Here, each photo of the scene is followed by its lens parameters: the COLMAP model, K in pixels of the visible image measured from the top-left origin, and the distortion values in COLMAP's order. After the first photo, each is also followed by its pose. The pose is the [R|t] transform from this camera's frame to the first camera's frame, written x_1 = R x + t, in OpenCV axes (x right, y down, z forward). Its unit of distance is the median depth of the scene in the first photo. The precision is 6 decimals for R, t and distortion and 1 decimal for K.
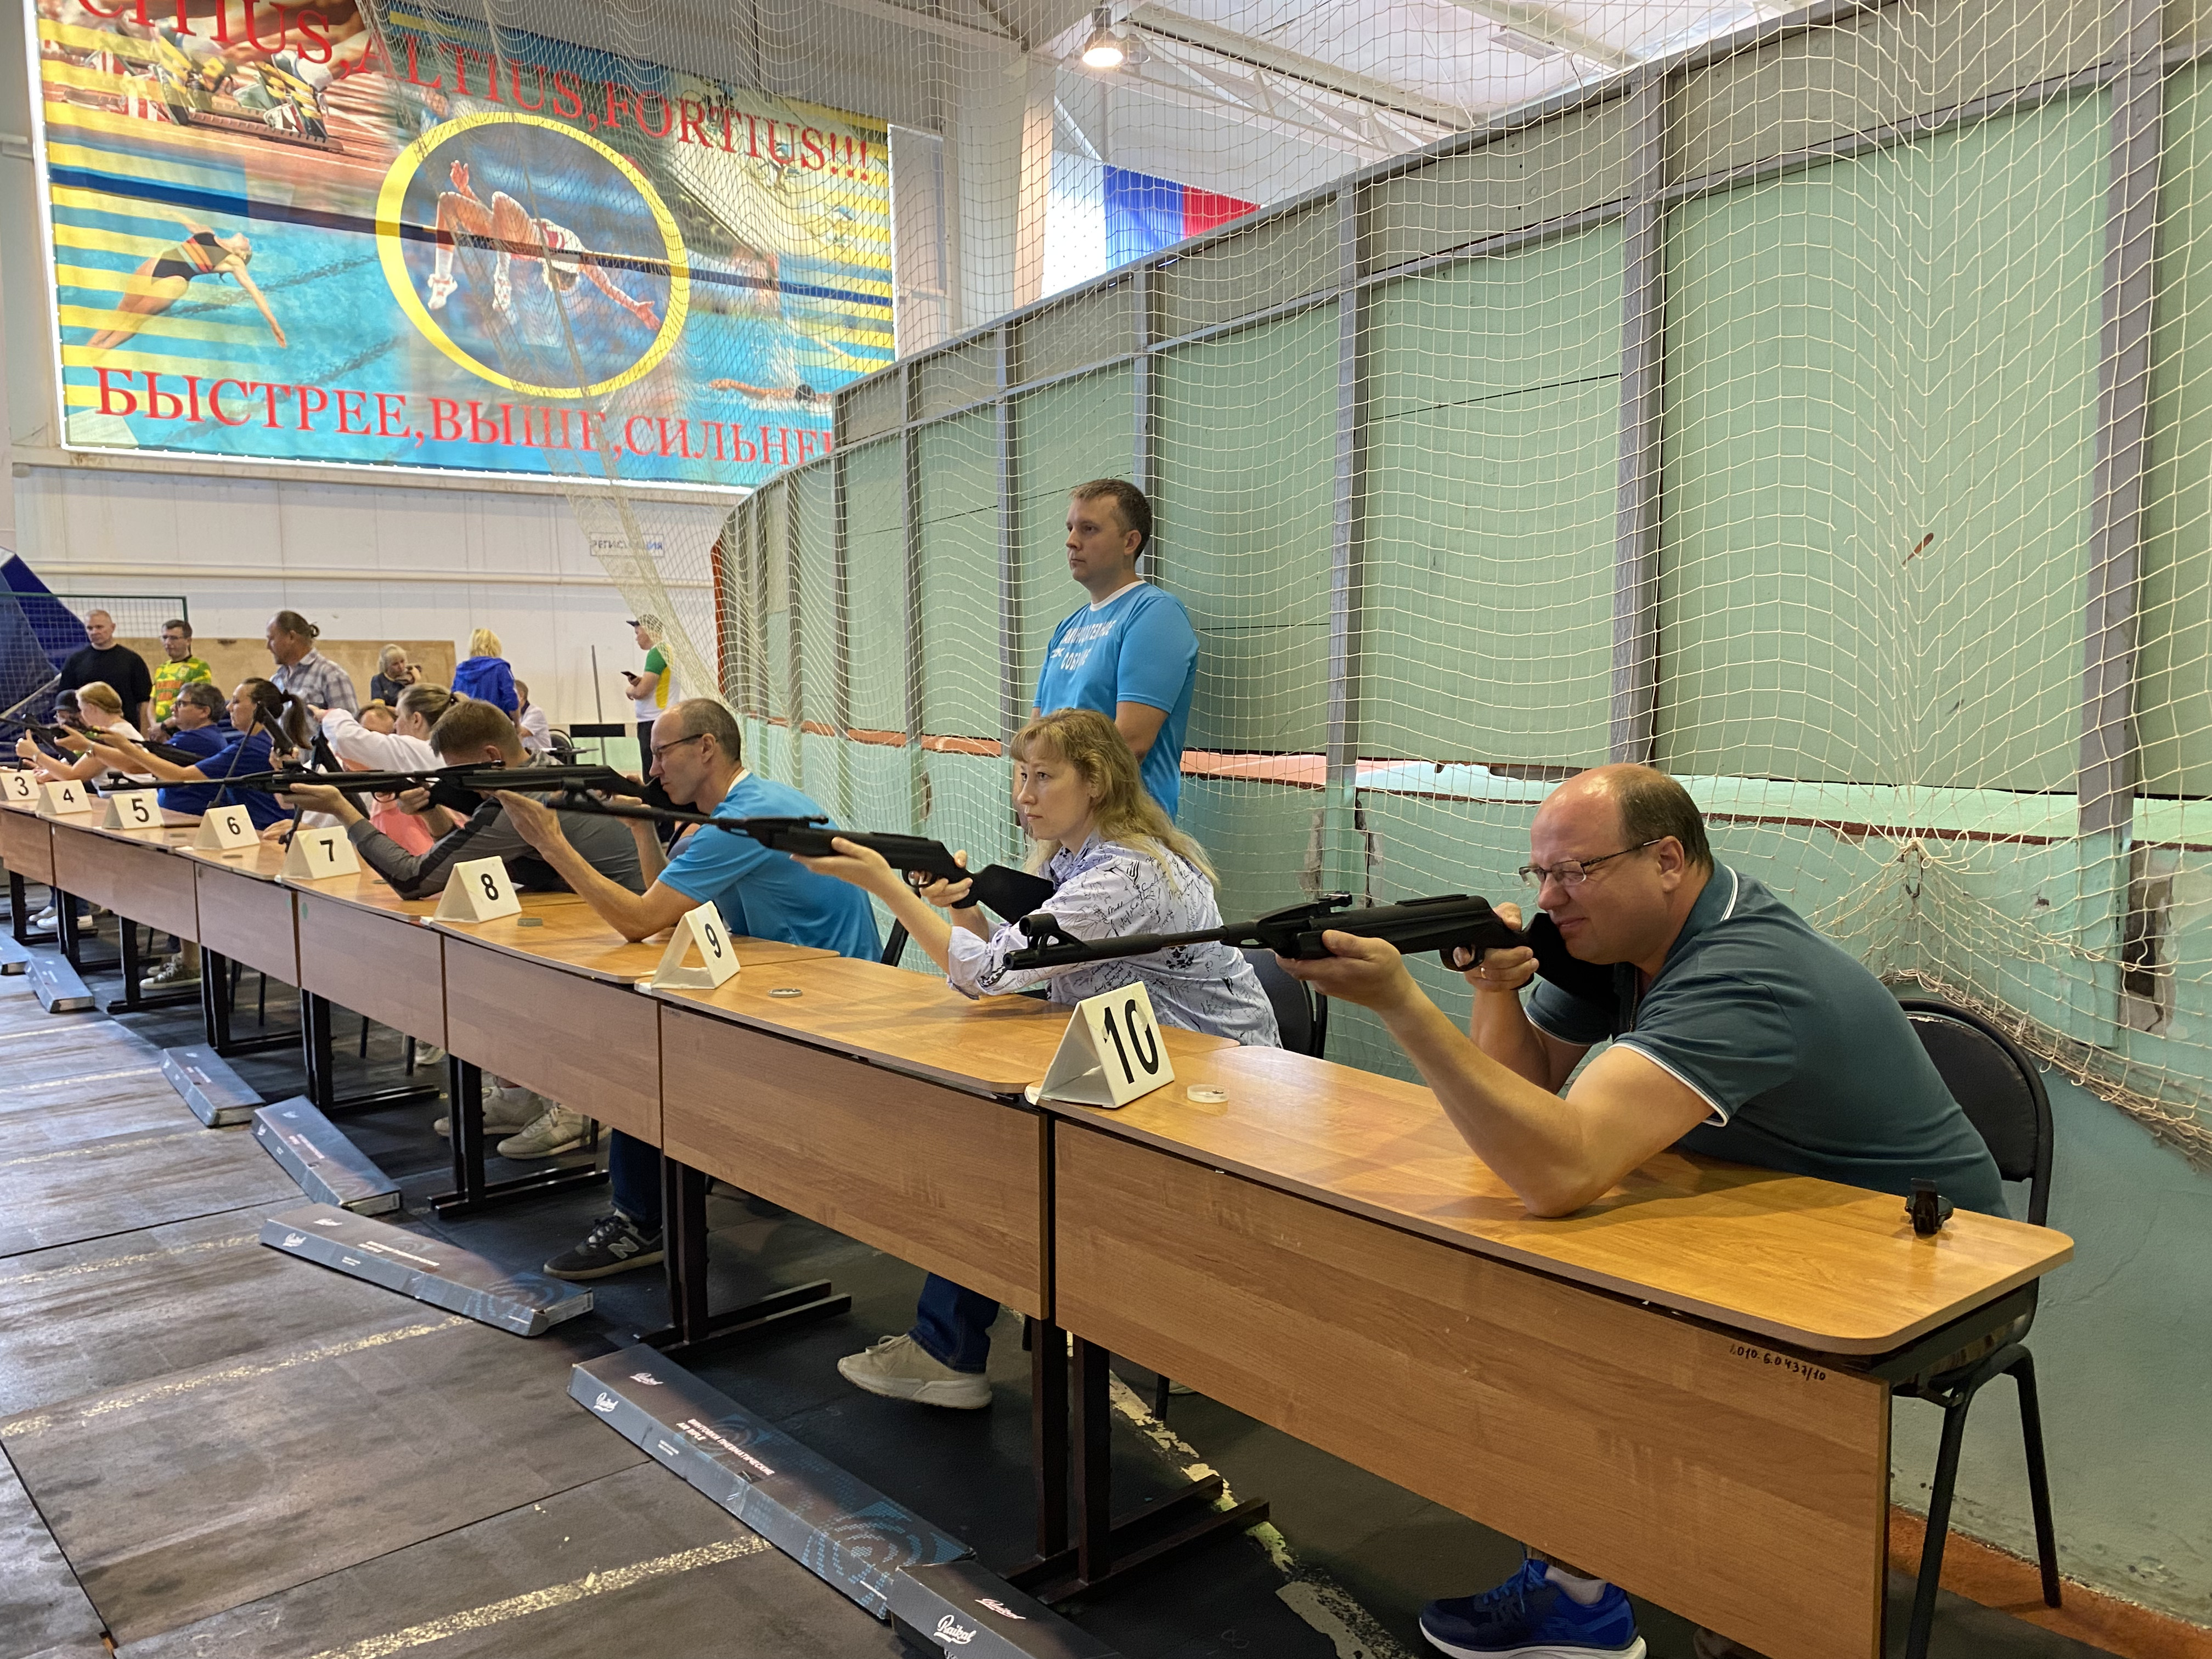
lens RADIAL K [[1617.6, 0, 1106.0], [0, 1617.6, 829.5], [0, 0, 1]] dist [0.006386, -0.003903]
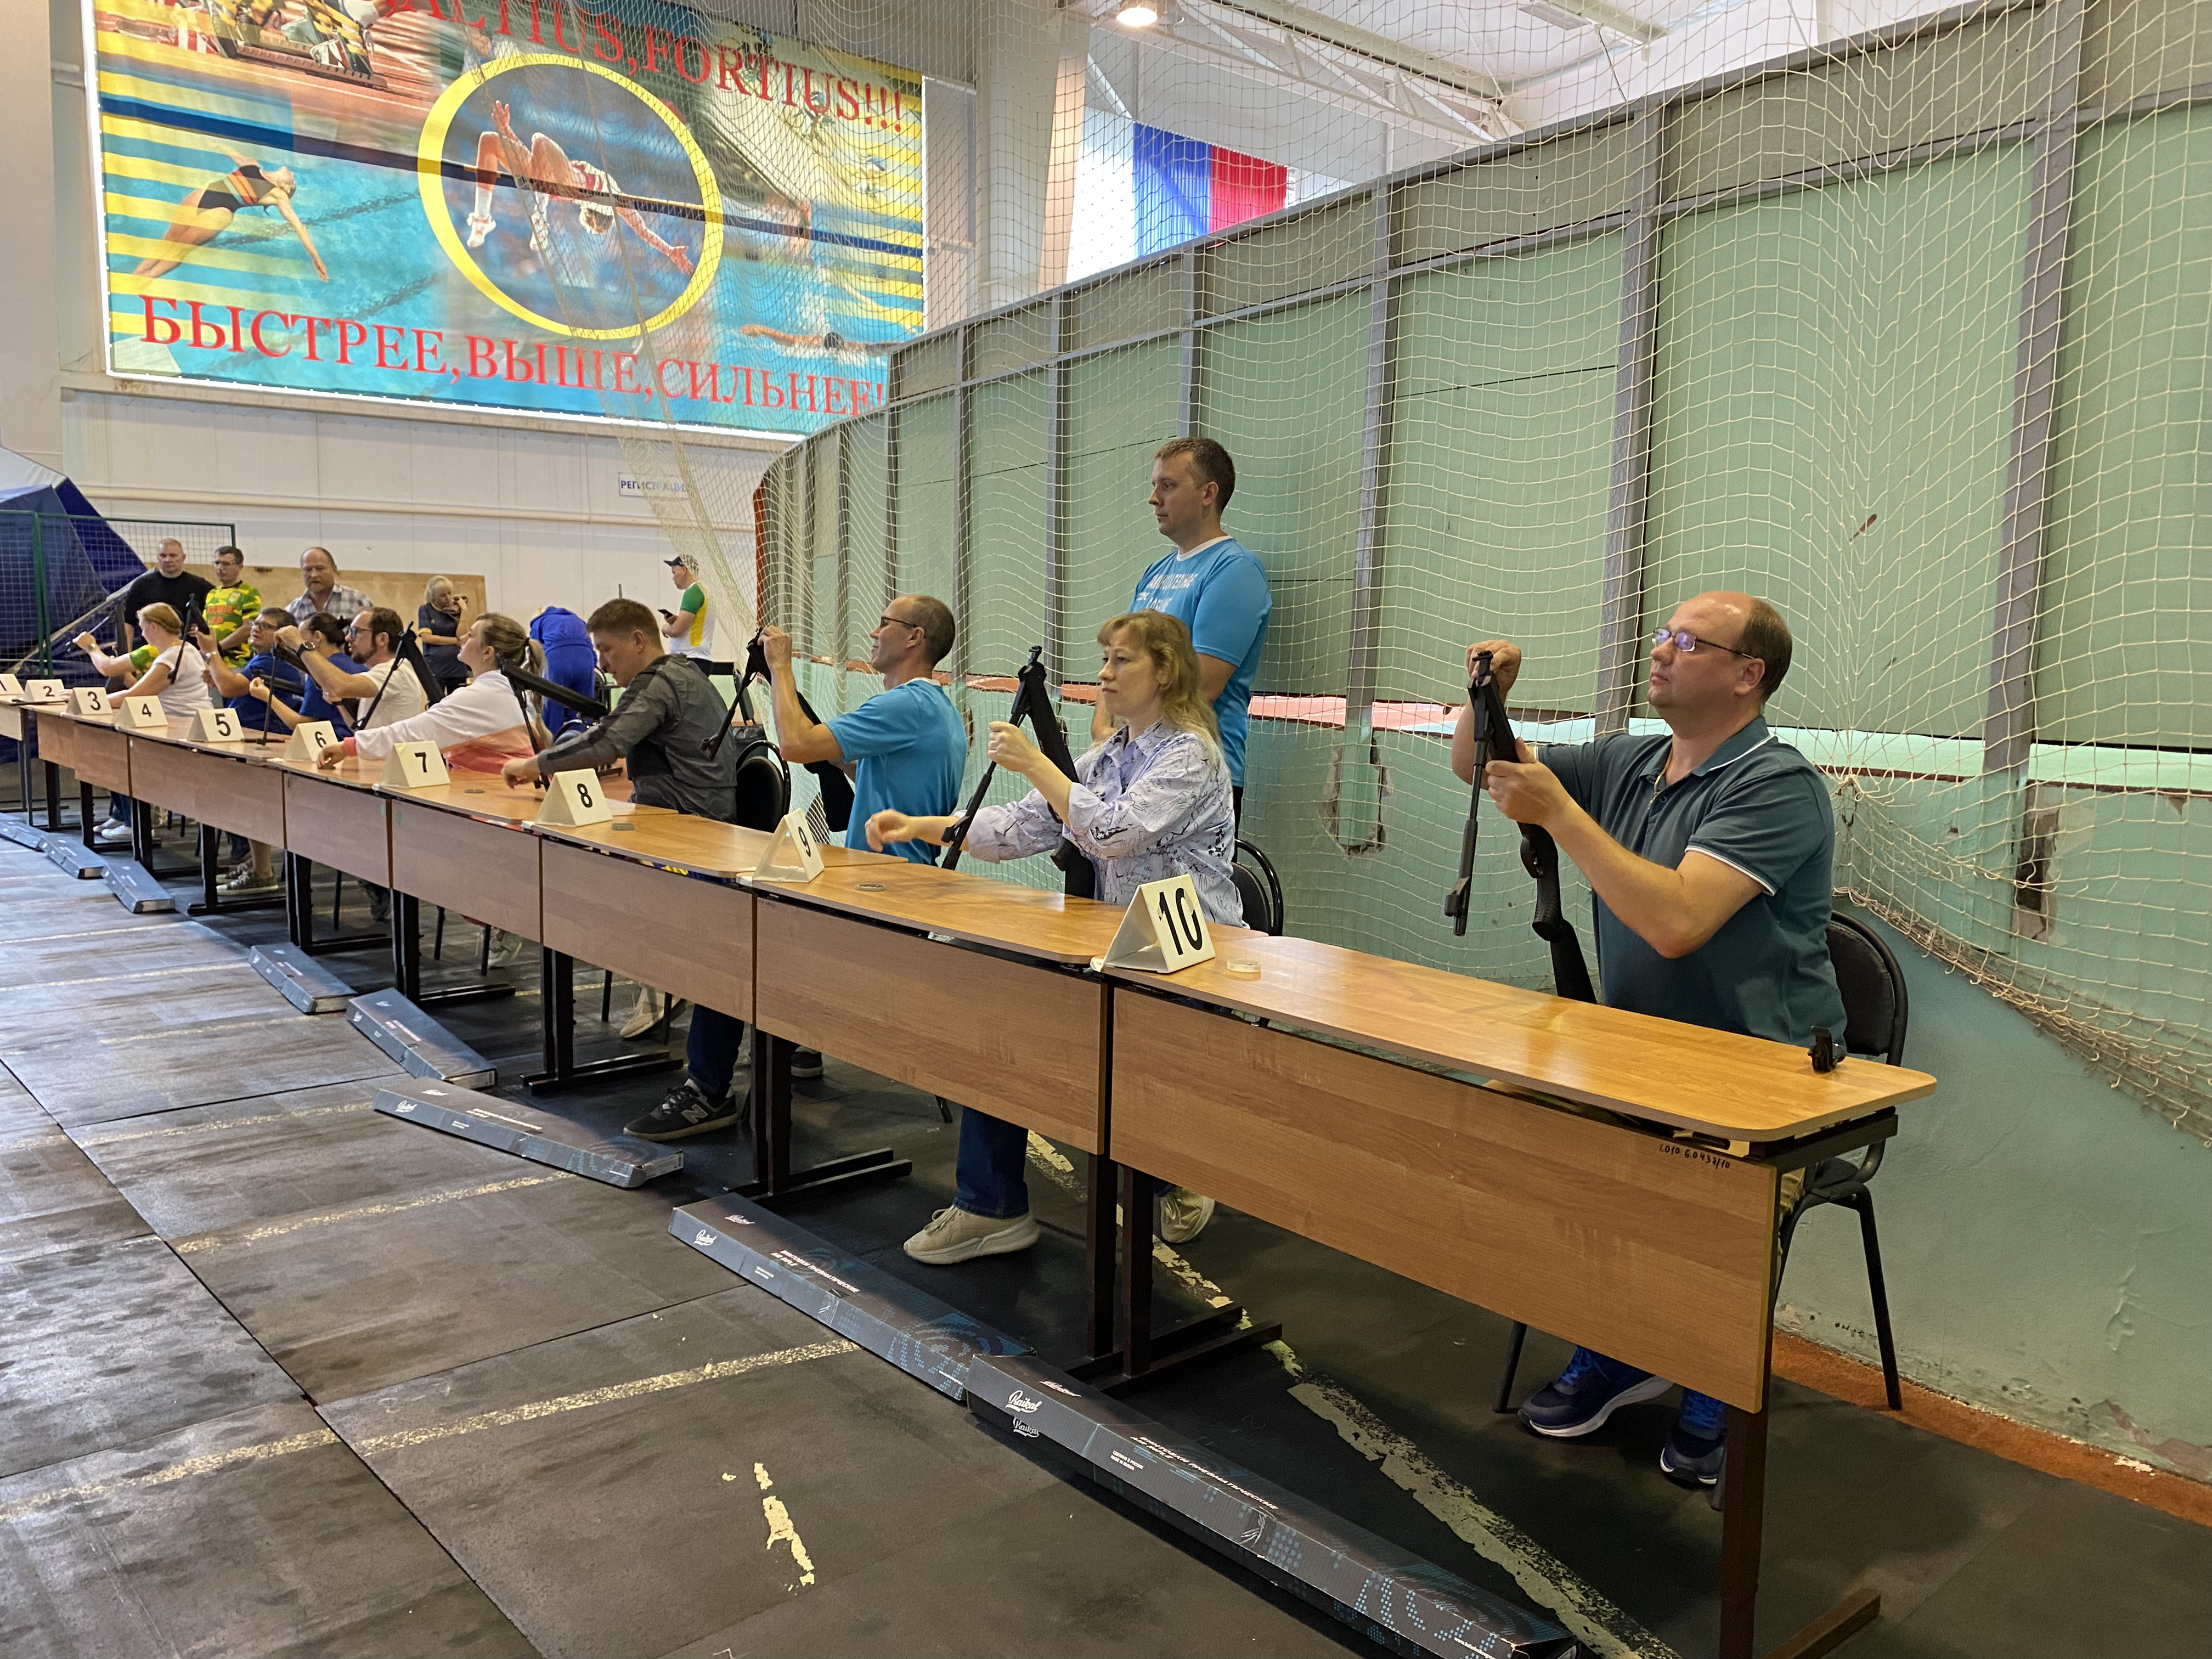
lens RADIAL K [[1684.3, 0, 1106.0], [0, 1684.3, 829.5], [0, 0, 1]] dist [0.002878, 0.002783]
pose [[0.999570, 0.028732, 0.005910, -0.031320], [-0.028844, 0.999389, 0.019744, 0.025264], [-0.005339, -0.019906, 0.999788, -0.150393]]
